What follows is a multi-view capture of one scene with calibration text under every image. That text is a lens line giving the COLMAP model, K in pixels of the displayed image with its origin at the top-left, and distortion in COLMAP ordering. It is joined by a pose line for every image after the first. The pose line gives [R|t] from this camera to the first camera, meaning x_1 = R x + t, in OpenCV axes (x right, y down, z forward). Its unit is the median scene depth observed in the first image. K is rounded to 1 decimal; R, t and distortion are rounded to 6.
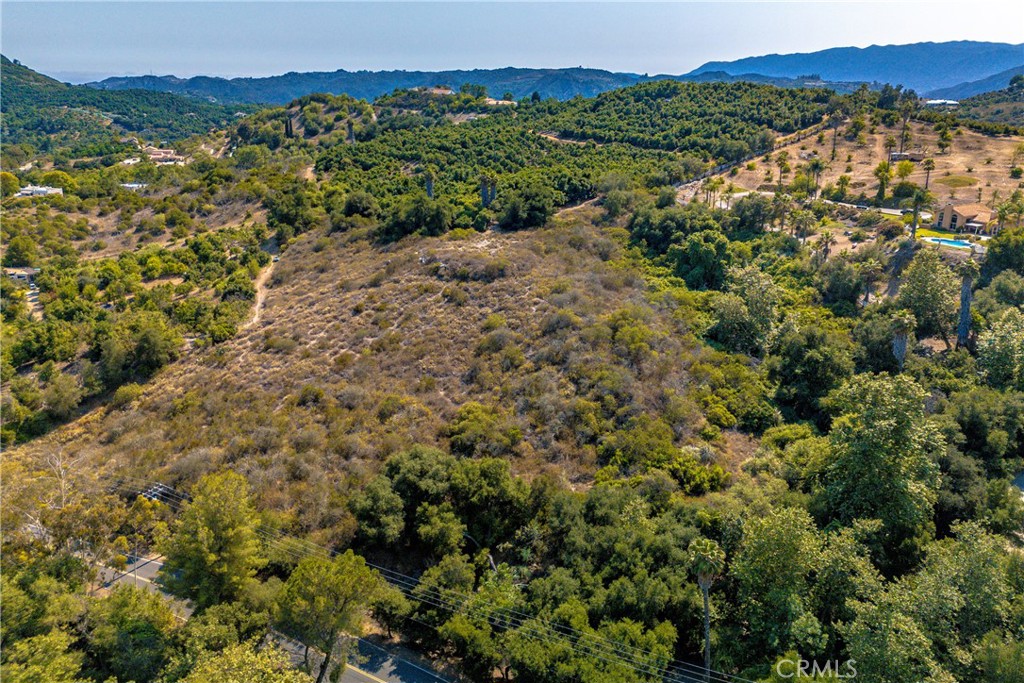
lens RADIAL K [[750.6, 0, 513.2], [0, 750.6, 304.5], [0, 0, 1]] dist [0.073705, -0.078735]
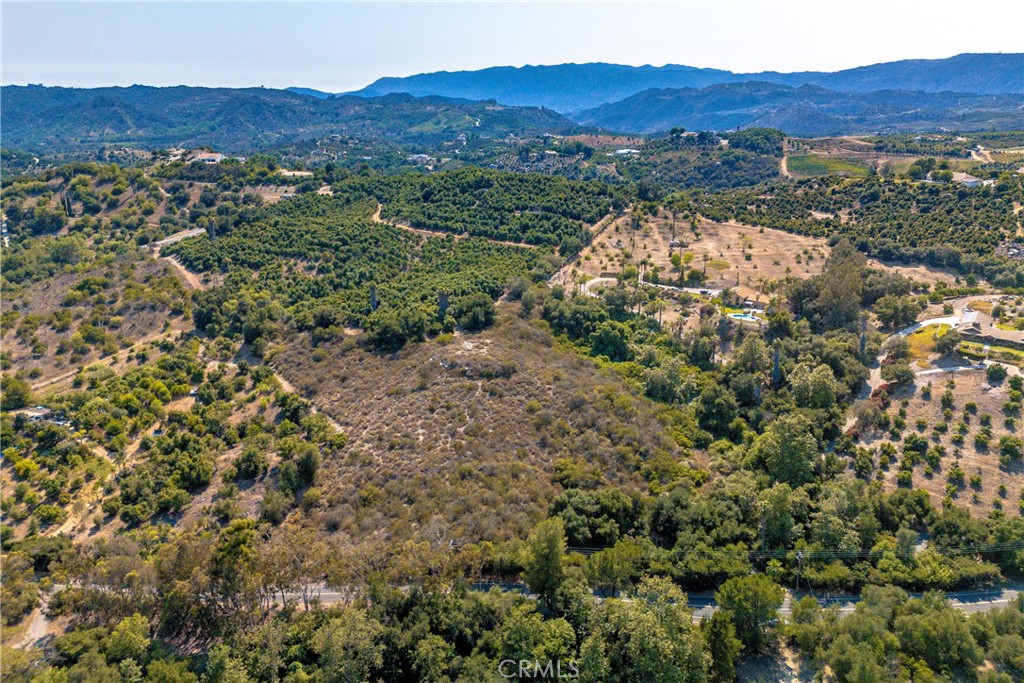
lens RADIAL K [[750.6, 0, 512.5], [0, 750.6, 342.0], [0, 0, 1]] dist [0.073705, -0.078735]
pose [[0.918438, -0.121090, 0.376576, -0.433115], [0.109804, 0.992624, 0.051380, -0.131692], [-0.380020, -0.005840, 0.924960, -0.300340]]
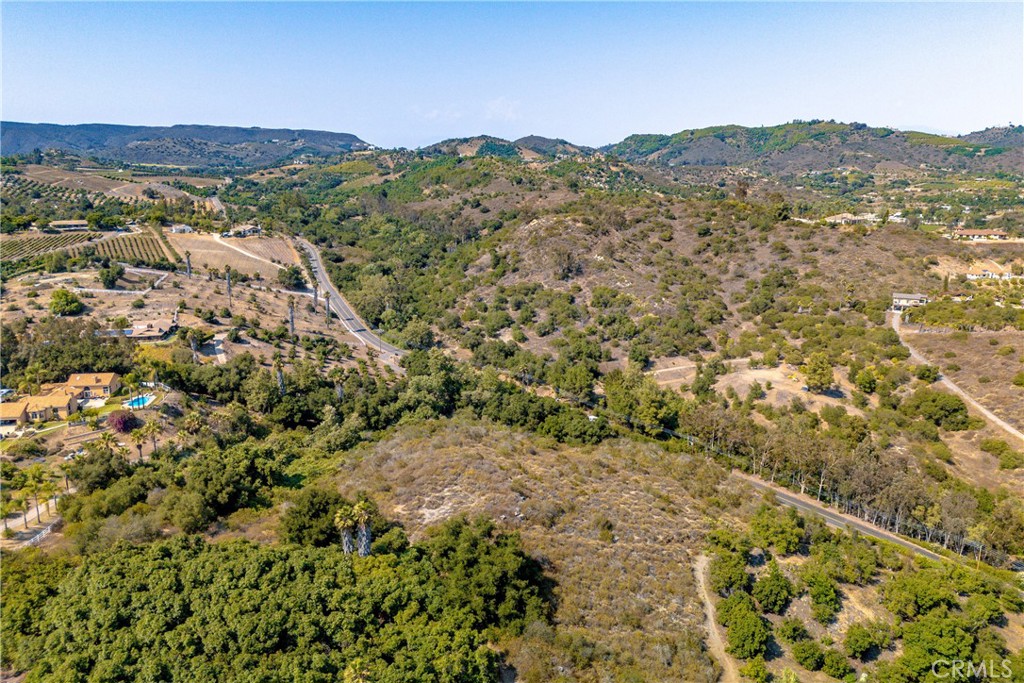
lens RADIAL K [[750.6, 0, 510.8], [0, 750.6, 343.5], [0, 0, 1]] dist [0.073705, -0.078735]
pose [[-0.930703, -0.089161, 0.354743, -0.340495], [0.101577, 0.868688, 0.484833, -0.549234], [-0.351390, 0.487269, -0.799434, 1.338843]]
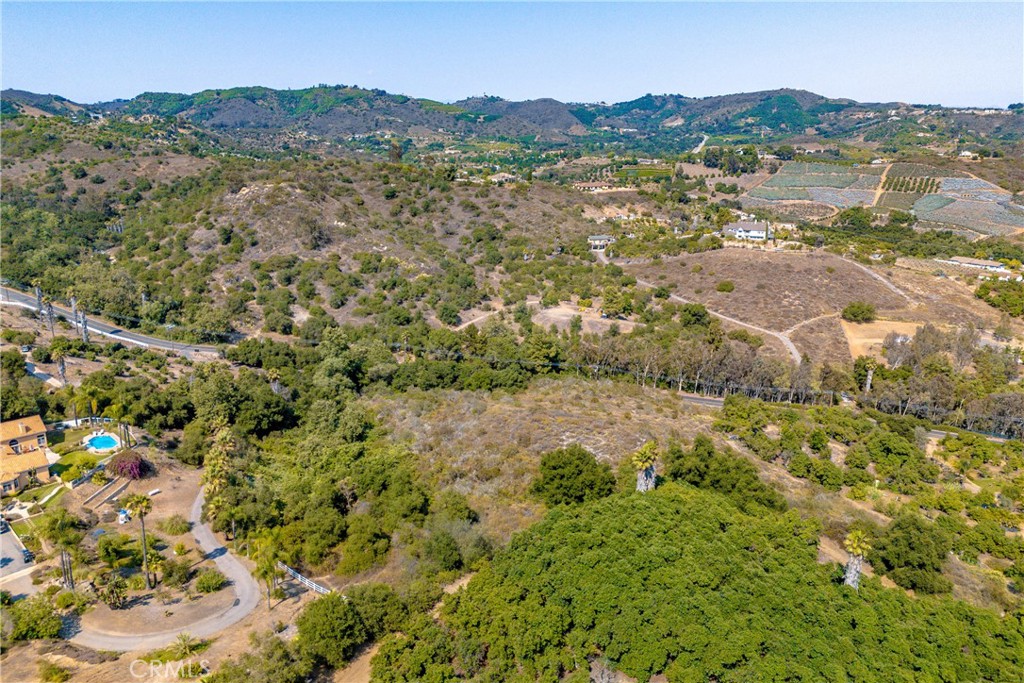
lens RADIAL K [[750.6, 0, 510.2], [0, 750.6, 348.7], [0, 0, 1]] dist [0.073705, -0.078735]
pose [[-0.967402, 0.067251, -0.244153, 0.227666], [-0.077100, 0.840118, 0.536896, -0.571664], [0.241225, 0.538219, -0.807546, 1.415885]]
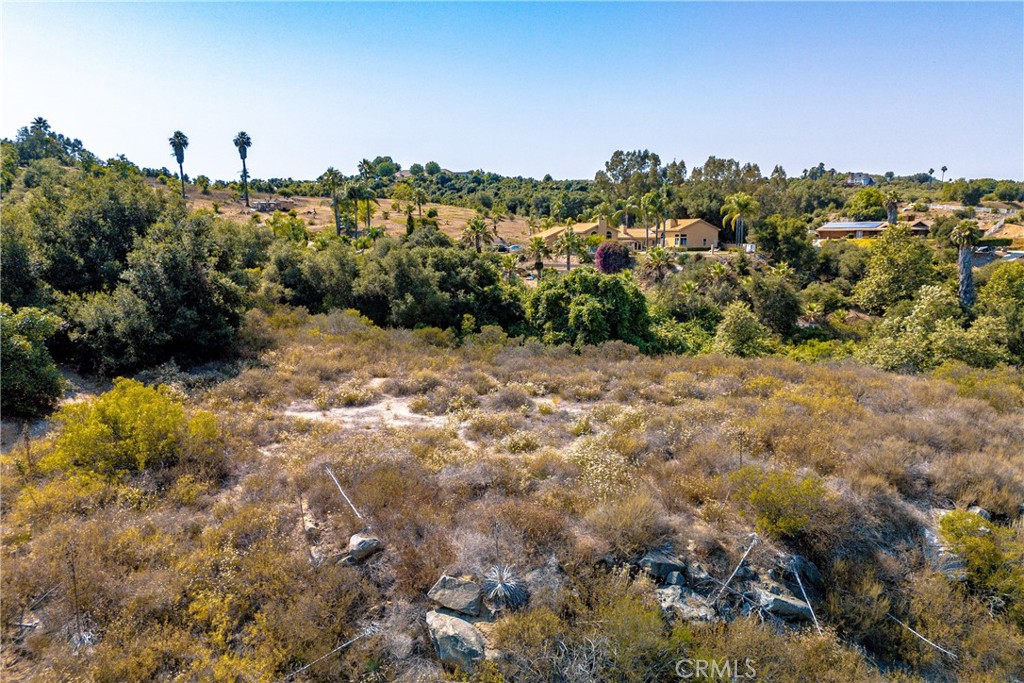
lens RADIAL K [[750.6, 0, 513.3], [0, 750.6, 343.4], [0, 0, 1]] dist [0.073705, -0.078735]
pose [[0.134836, -0.144271, 0.980309, -0.184819], [0.283114, 0.953709, 0.101415, -0.093905], [-0.949561, 0.263864, 0.169439, 0.814232]]
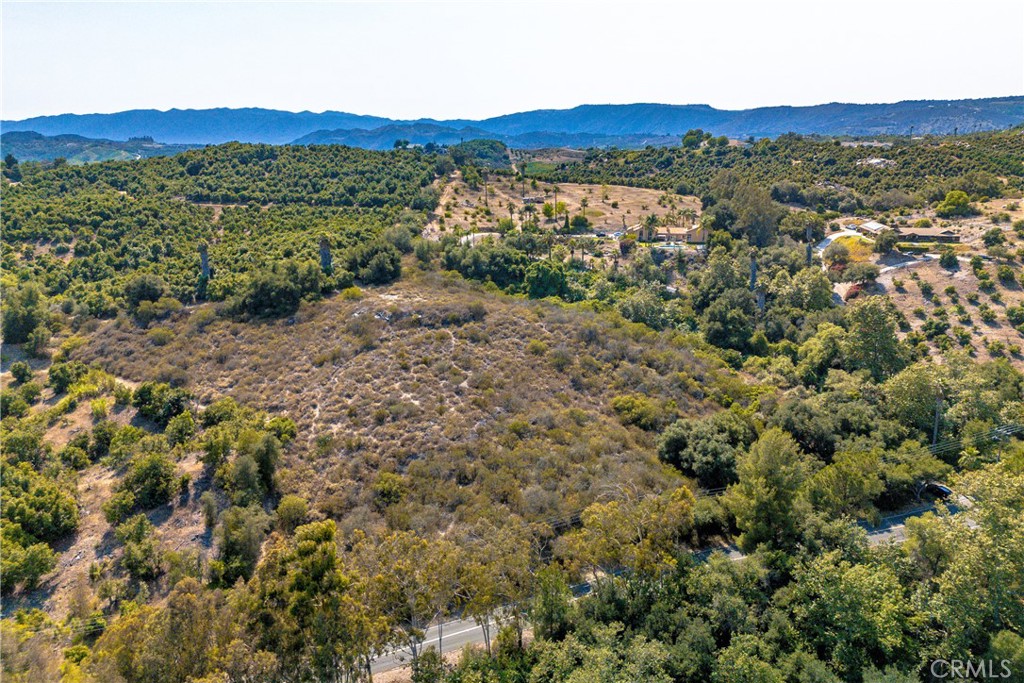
lens RADIAL K [[750.6, 0, 514.5], [0, 750.6, 344.1], [0, 0, 1]] dist [0.073705, -0.078735]
pose [[0.672432, -0.193606, 0.714390, -0.597111], [0.213333, 0.974920, 0.063408, -0.040979], [-0.708749, 0.109766, 0.696869, 0.135348]]
